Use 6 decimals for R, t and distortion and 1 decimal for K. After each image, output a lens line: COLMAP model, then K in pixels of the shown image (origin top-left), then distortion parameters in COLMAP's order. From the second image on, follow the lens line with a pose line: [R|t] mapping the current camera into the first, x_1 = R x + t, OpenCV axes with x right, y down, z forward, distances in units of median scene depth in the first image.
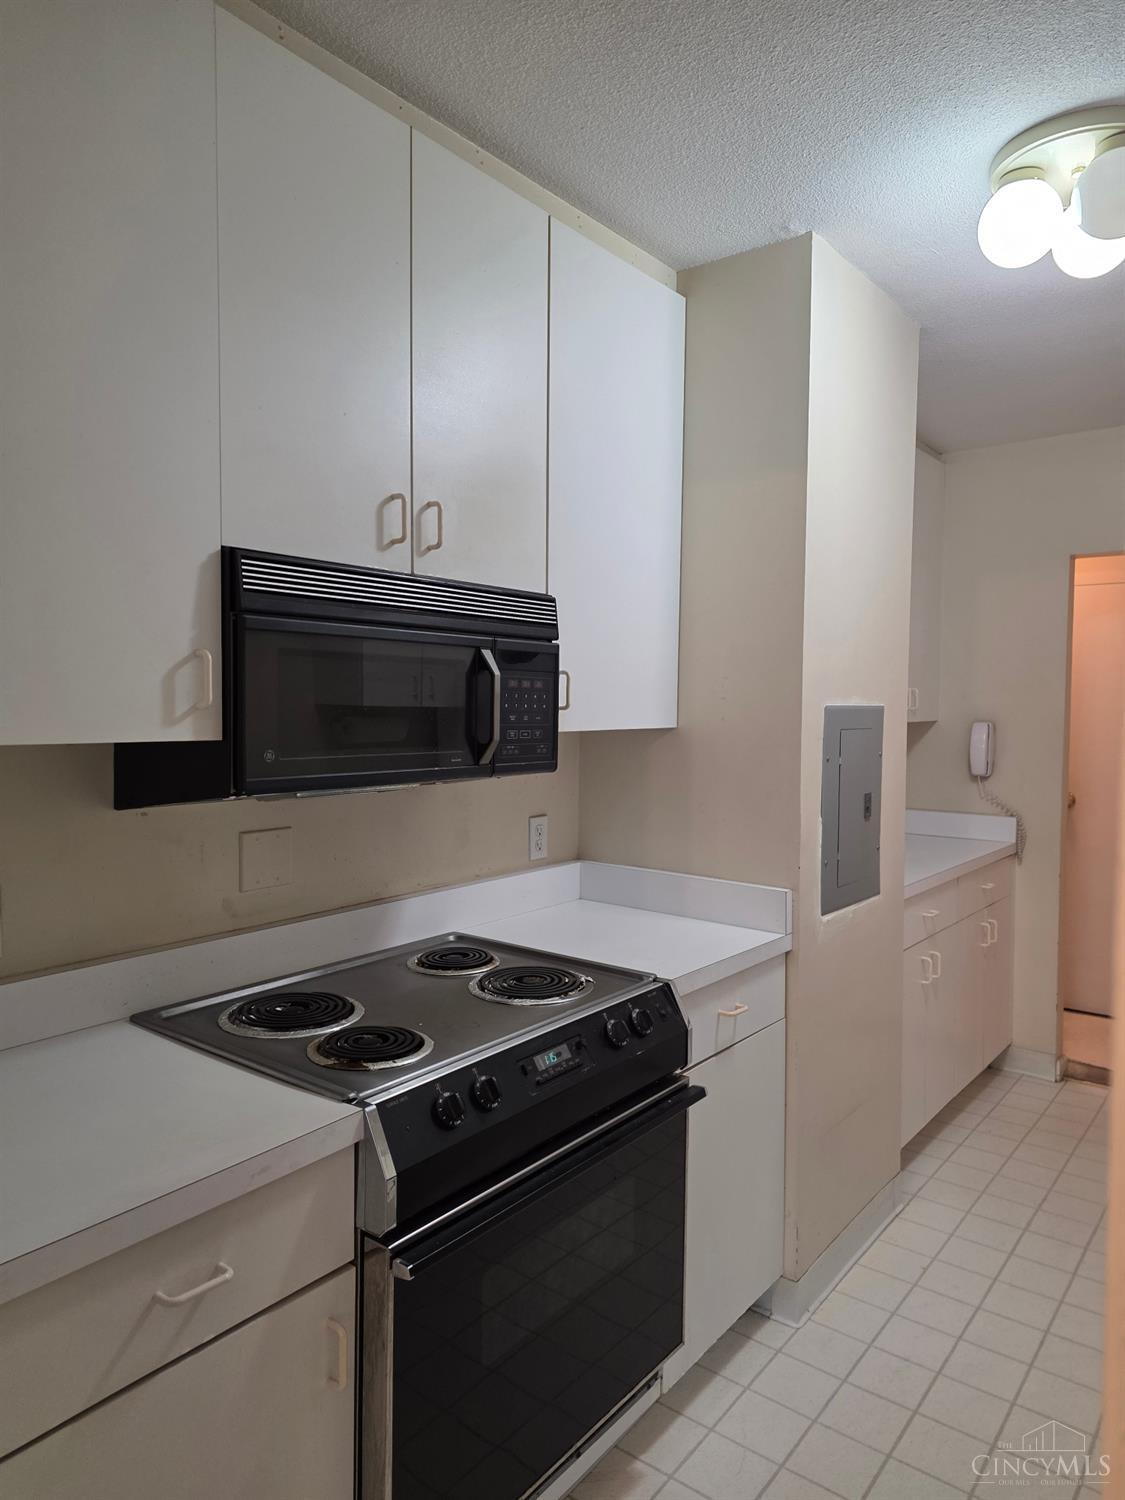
lens RADIAL K [[1006.1, 0, 572.6], [0, 1006.1, 739.2], [0, 0, 1]] dist [0.103534, -0.115767]
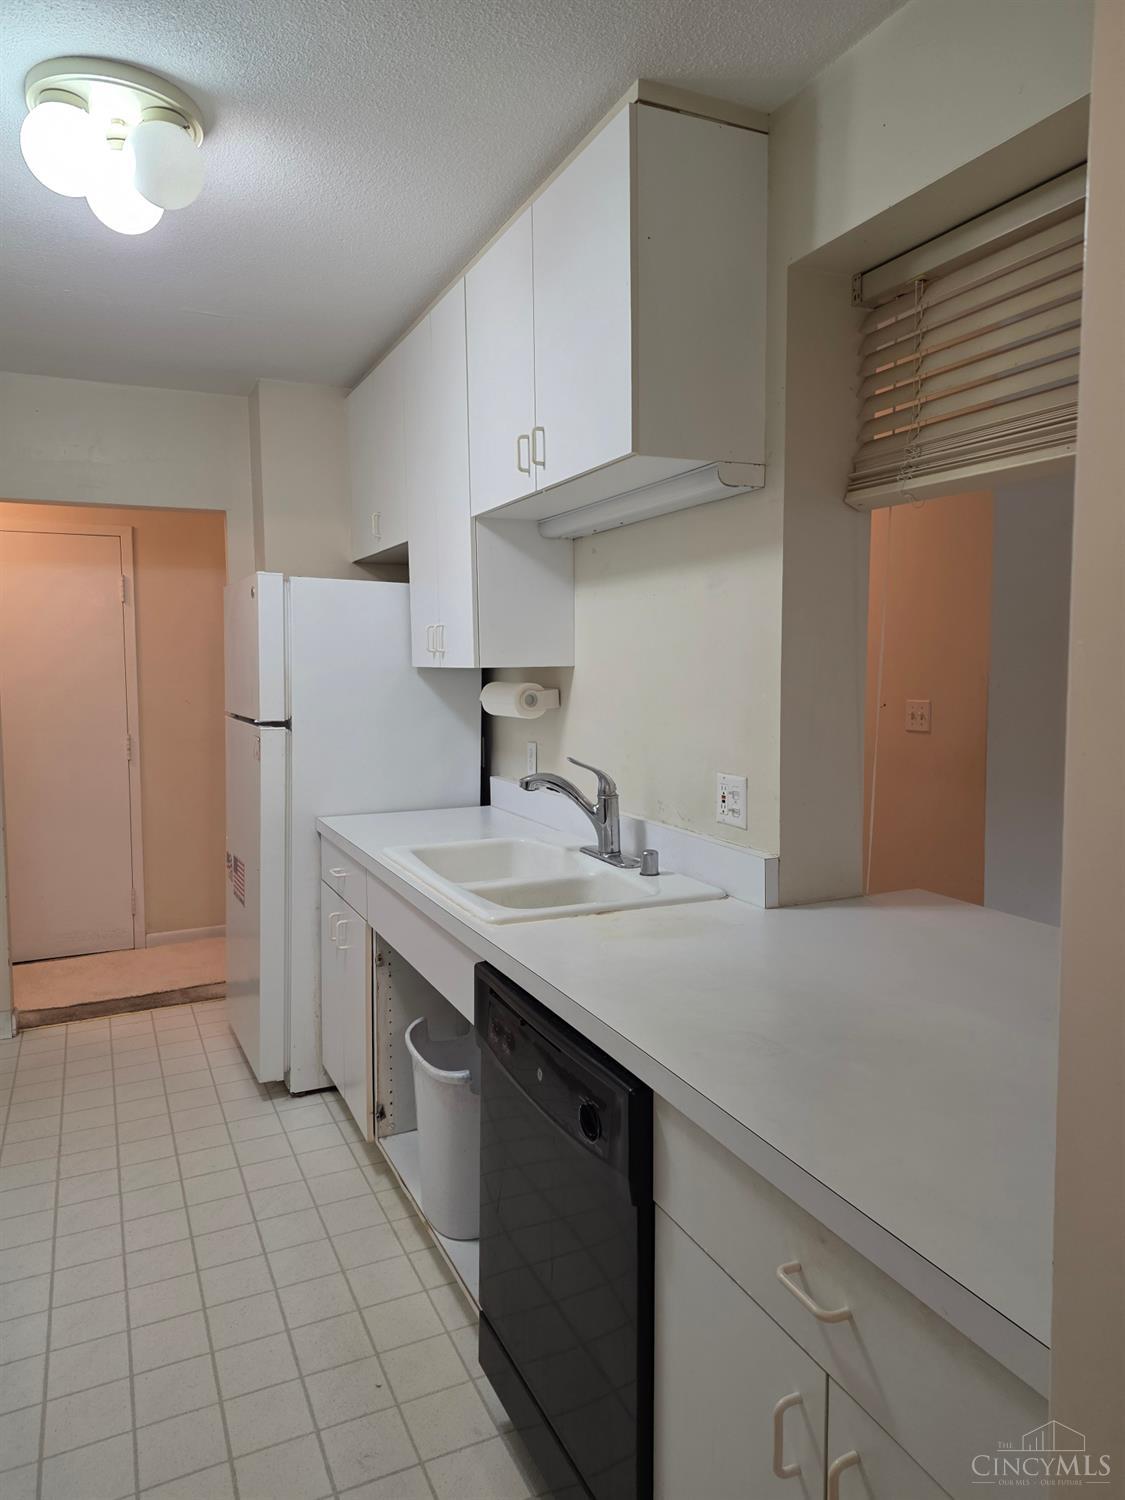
lens RADIAL K [[993.3, 0, 558.4], [0, 993.3, 733.2], [0, 0, 1]] dist [0.116240, -0.108604]
pose [[0.459649, -0.090562, 0.883471, -0.220265], [0.055500, 0.995772, 0.073198, -0.000409], [-0.886365, 0.015387, 0.462732, 0.131436]]
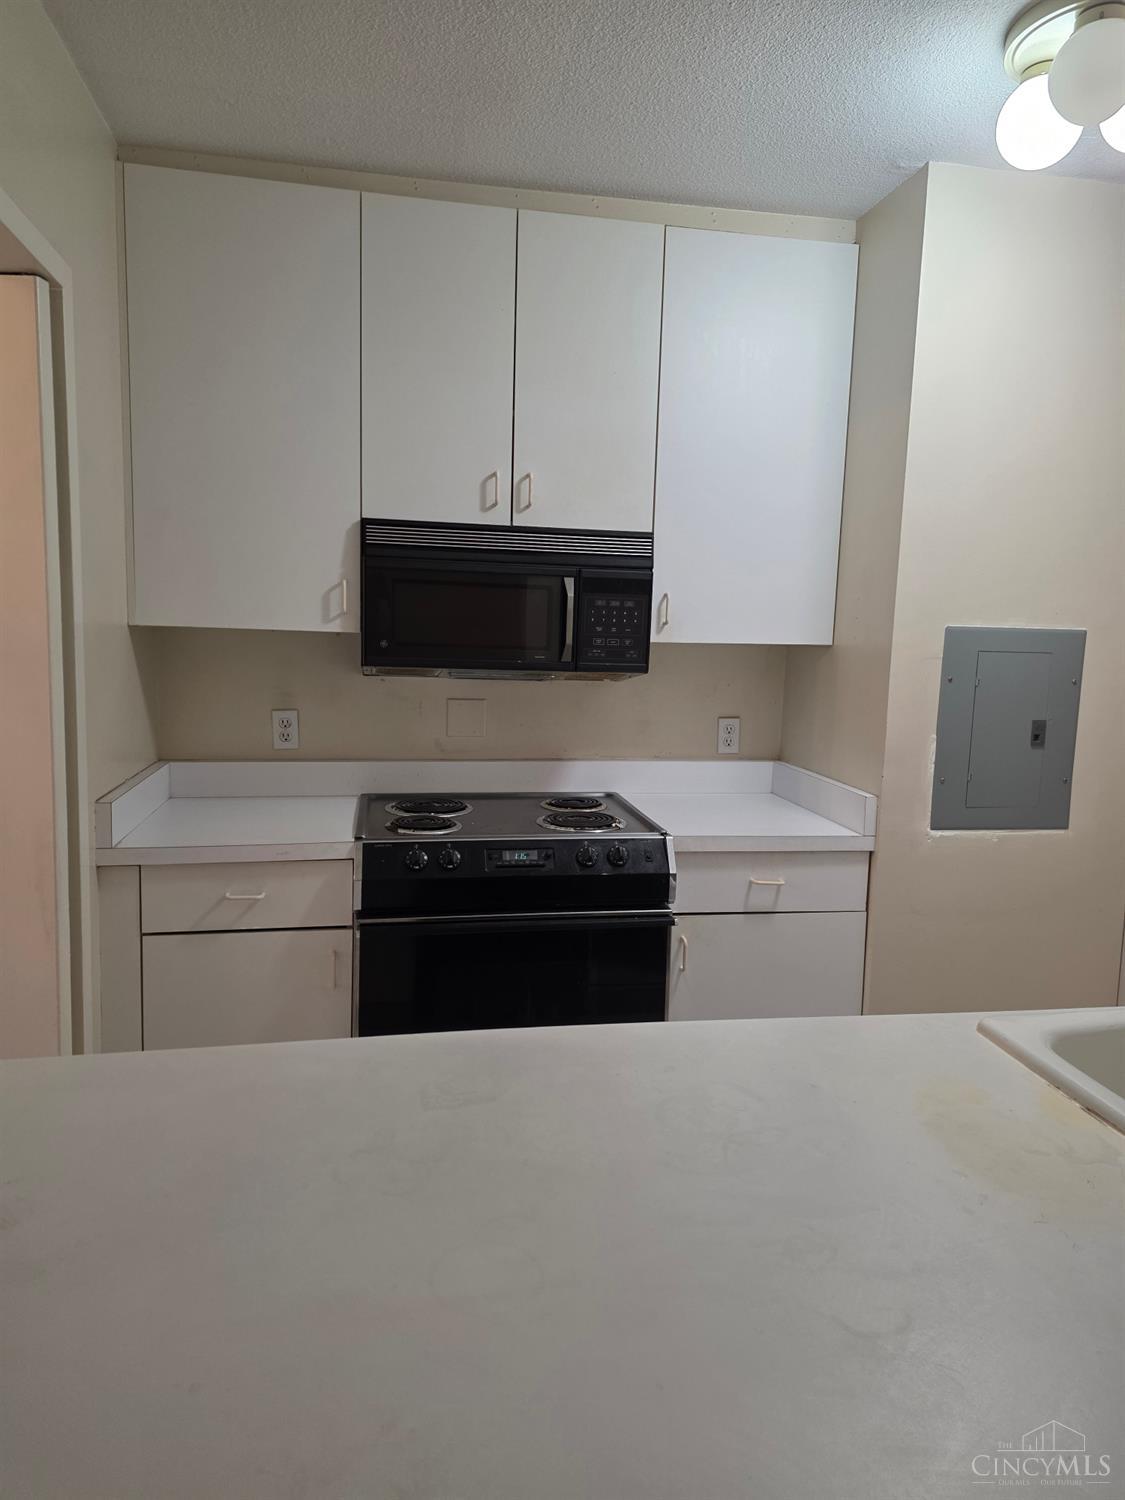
lens RADIAL K [[993.3, 0, 558.4], [0, 993.3, 733.2], [0, 0, 1]] dist [0.116240, -0.108604]
pose [[0.743372, 0.085212, -0.663428, 0.753740], [-0.048542, 0.996109, 0.073551, 0.021505], [0.667114, -0.022471, 0.744616, -0.027256]]
